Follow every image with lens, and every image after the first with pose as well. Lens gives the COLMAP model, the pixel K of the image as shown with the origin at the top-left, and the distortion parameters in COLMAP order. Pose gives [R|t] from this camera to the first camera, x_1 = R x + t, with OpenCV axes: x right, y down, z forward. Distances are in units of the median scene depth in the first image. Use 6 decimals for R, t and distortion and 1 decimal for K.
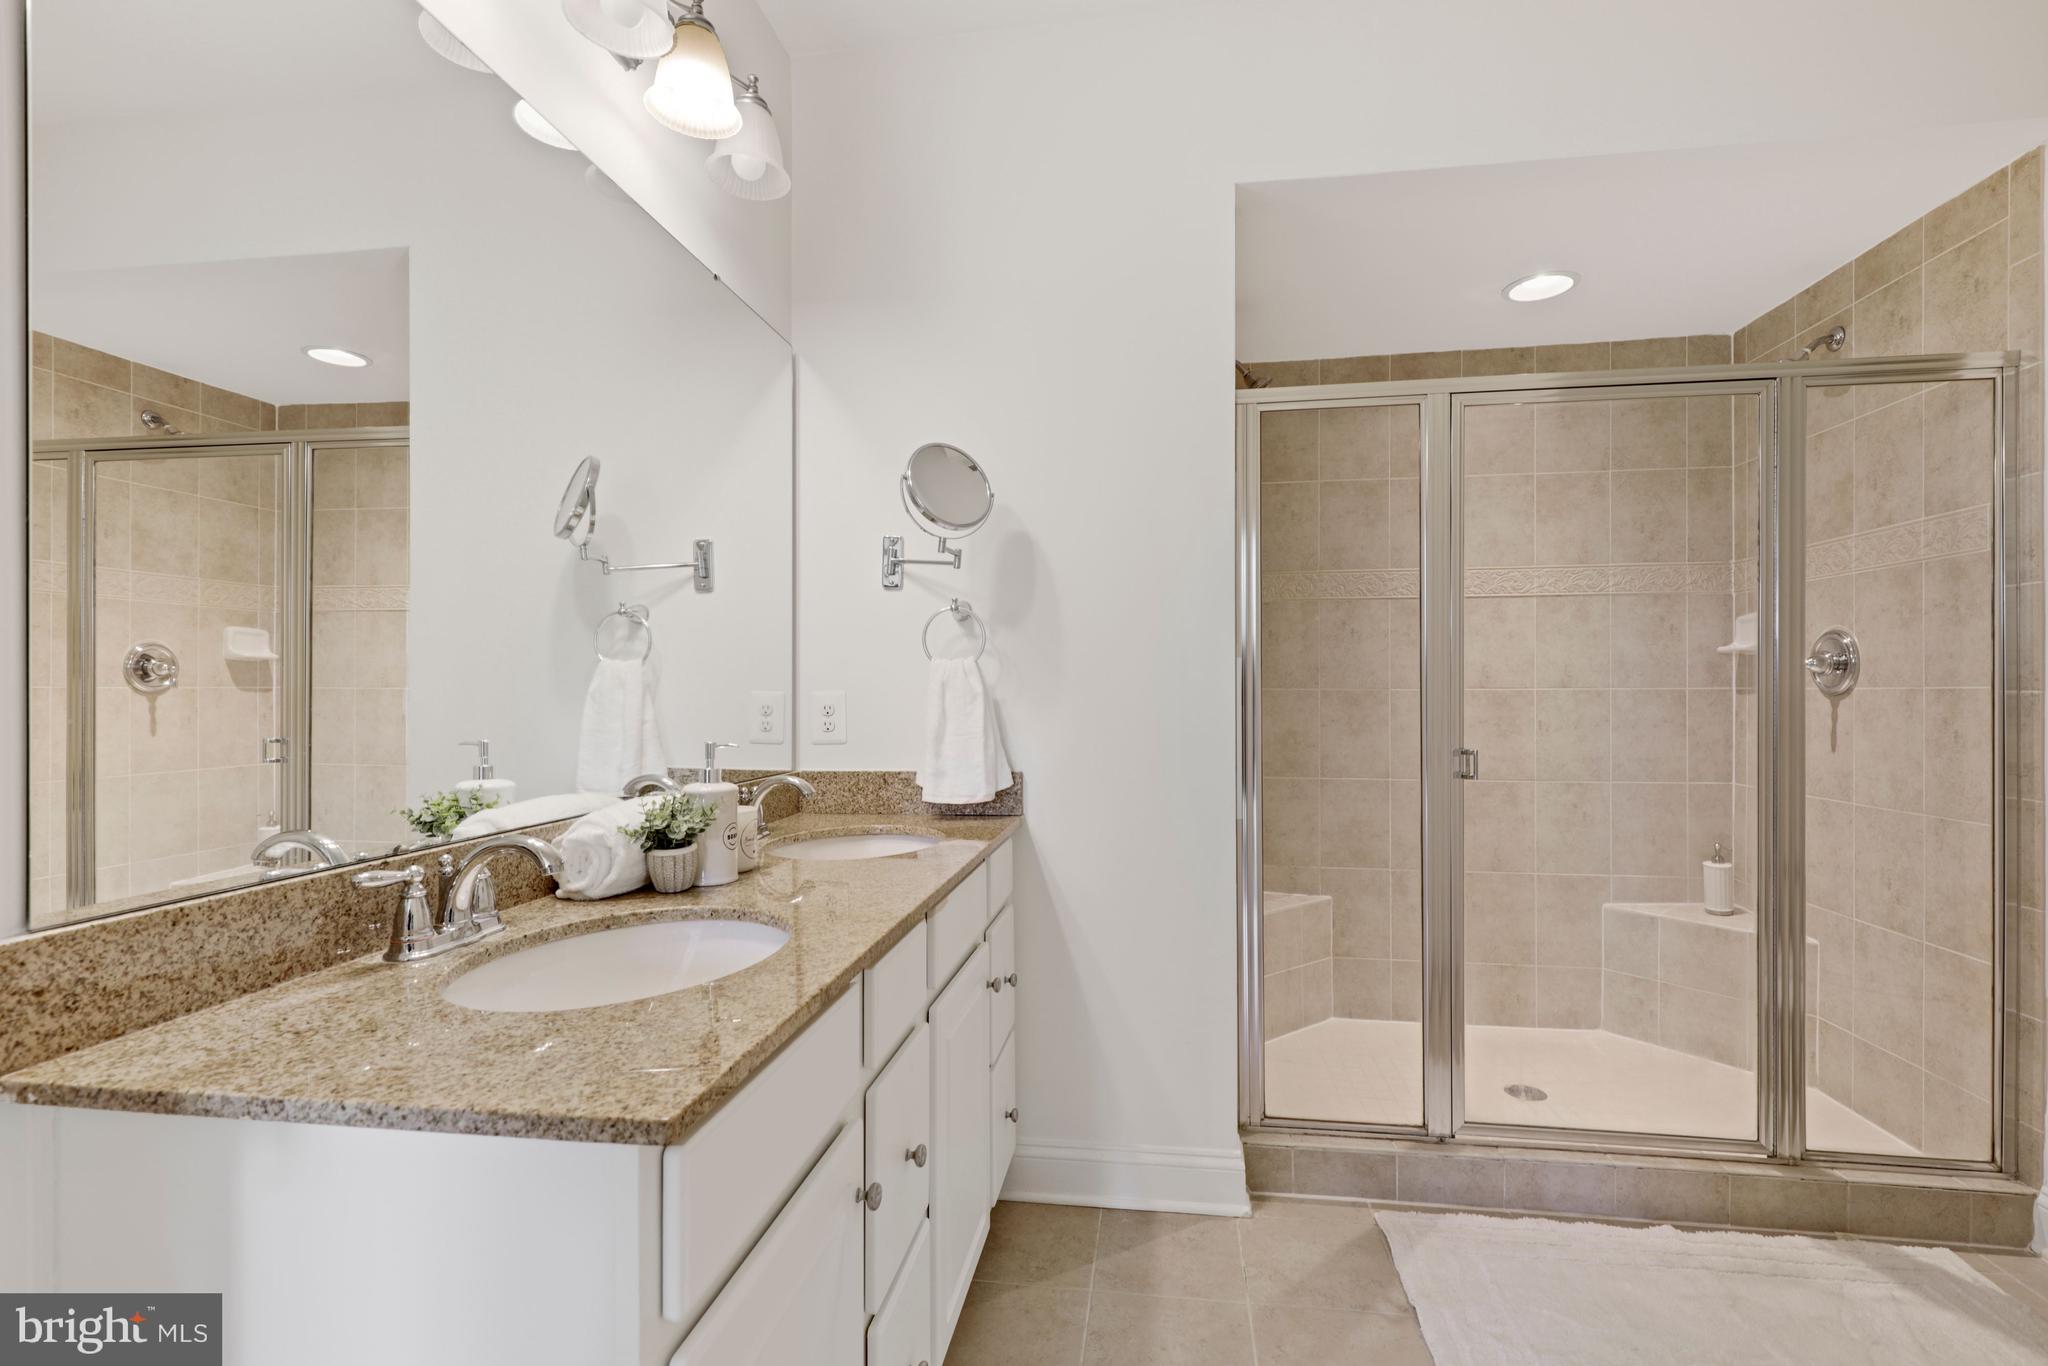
lens RADIAL K [[933.3, 0, 1028.4], [0, 933.3, 685.4], [0, 0, 1]] dist [-0.021669, -0.000510]
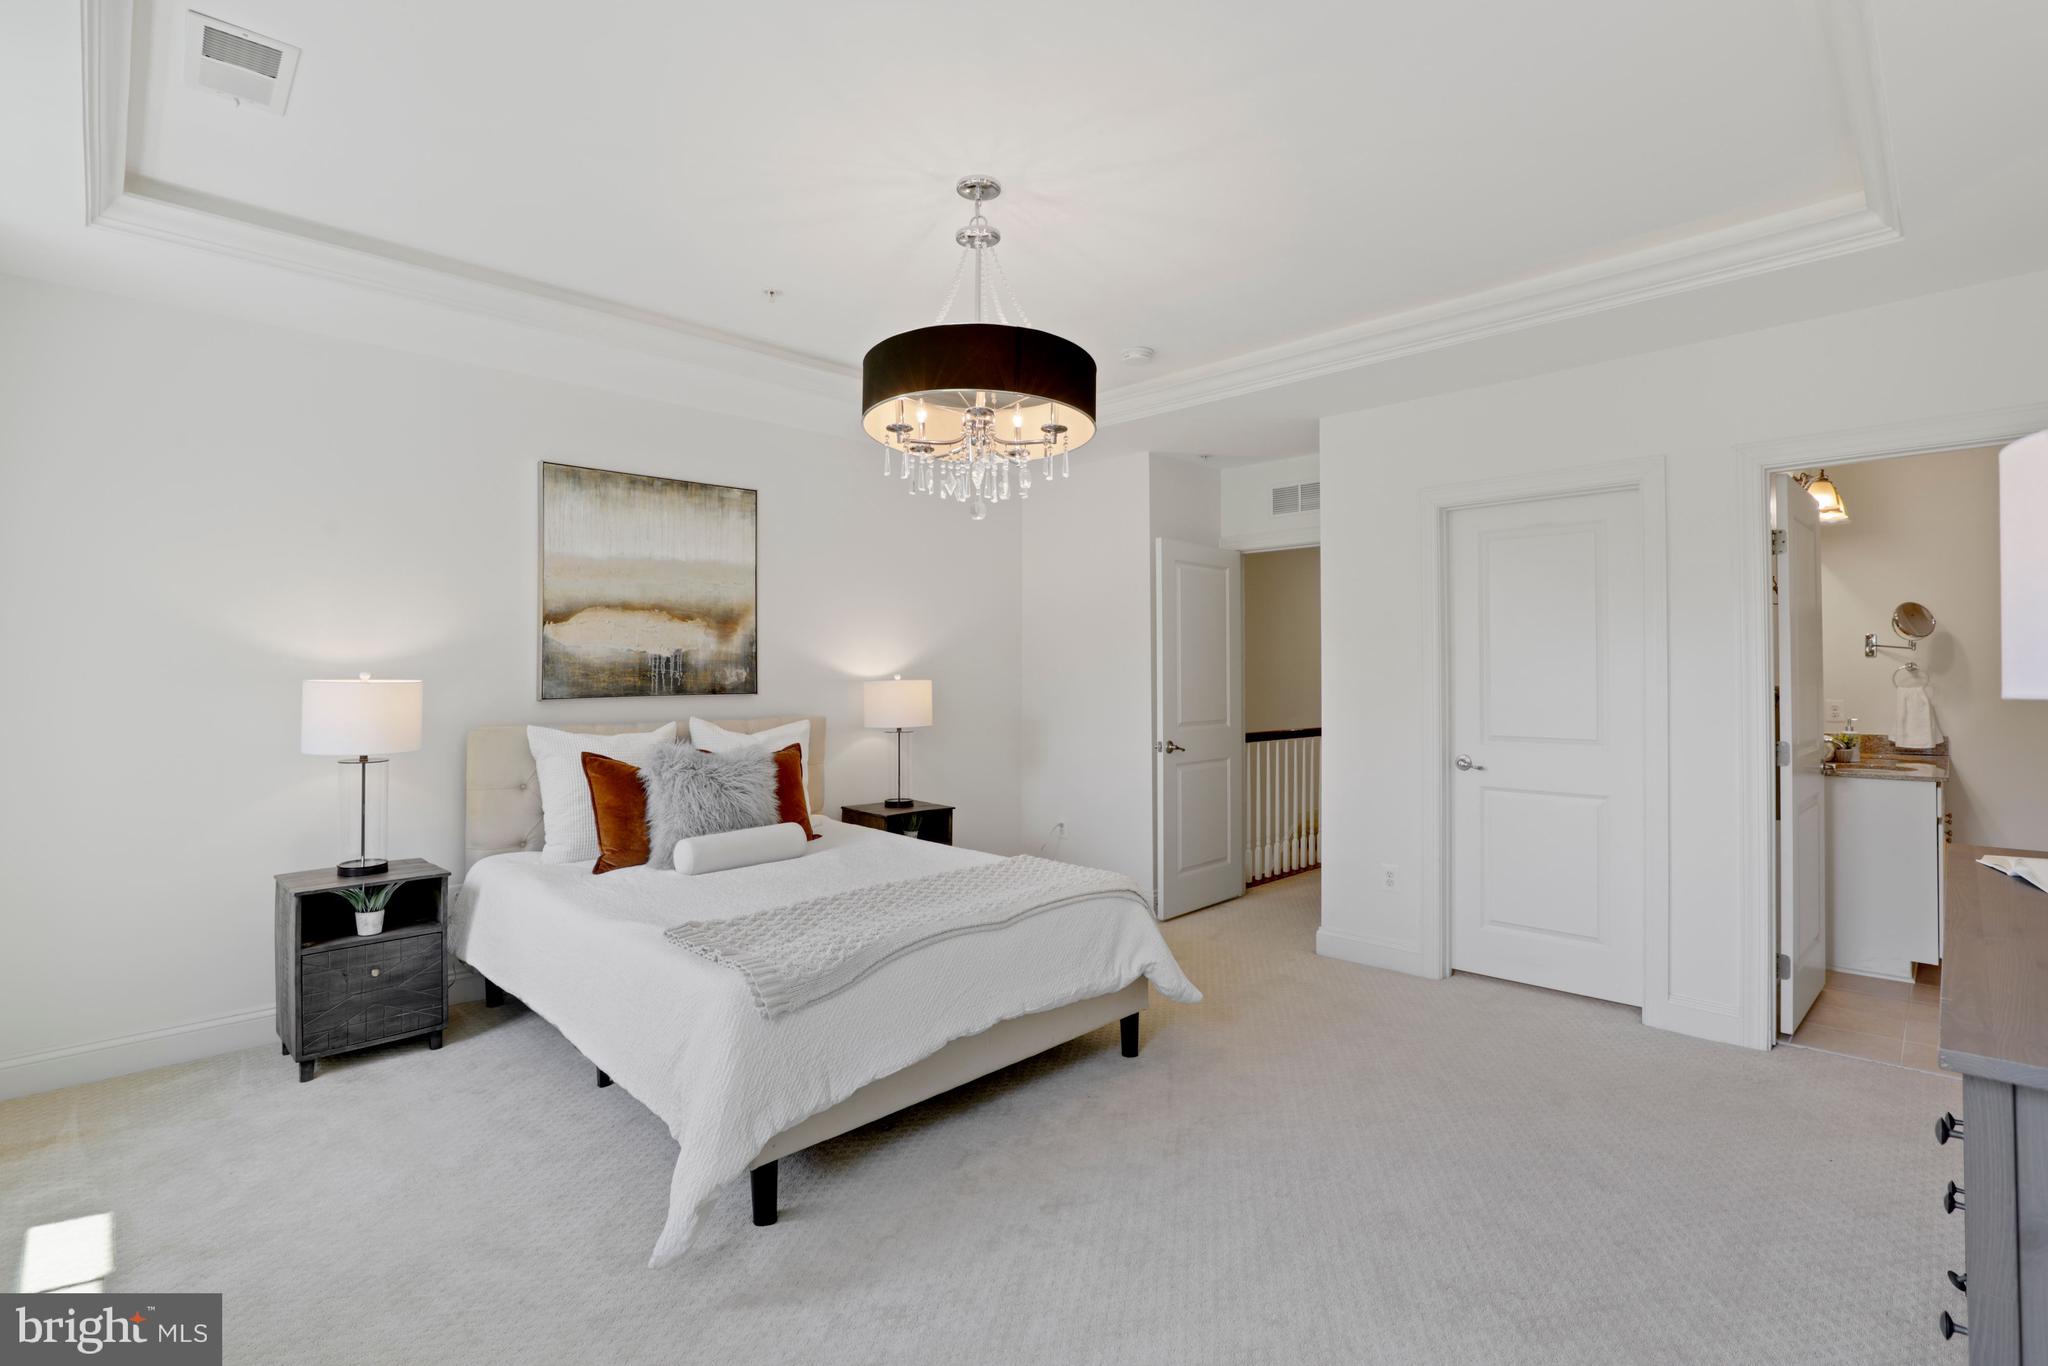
lens RADIAL K [[933.3, 0, 1027.3], [0, 933.3, 671.5], [0, 0, 1]] dist [-0.021669, -0.000510]
pose [[0.814223, 0.002057, -0.580548, -0.570271], [-0.002491, 0.999997, 0.000050, -0.066812], [0.580546, 0.001406, 0.814226, -2.247562]]
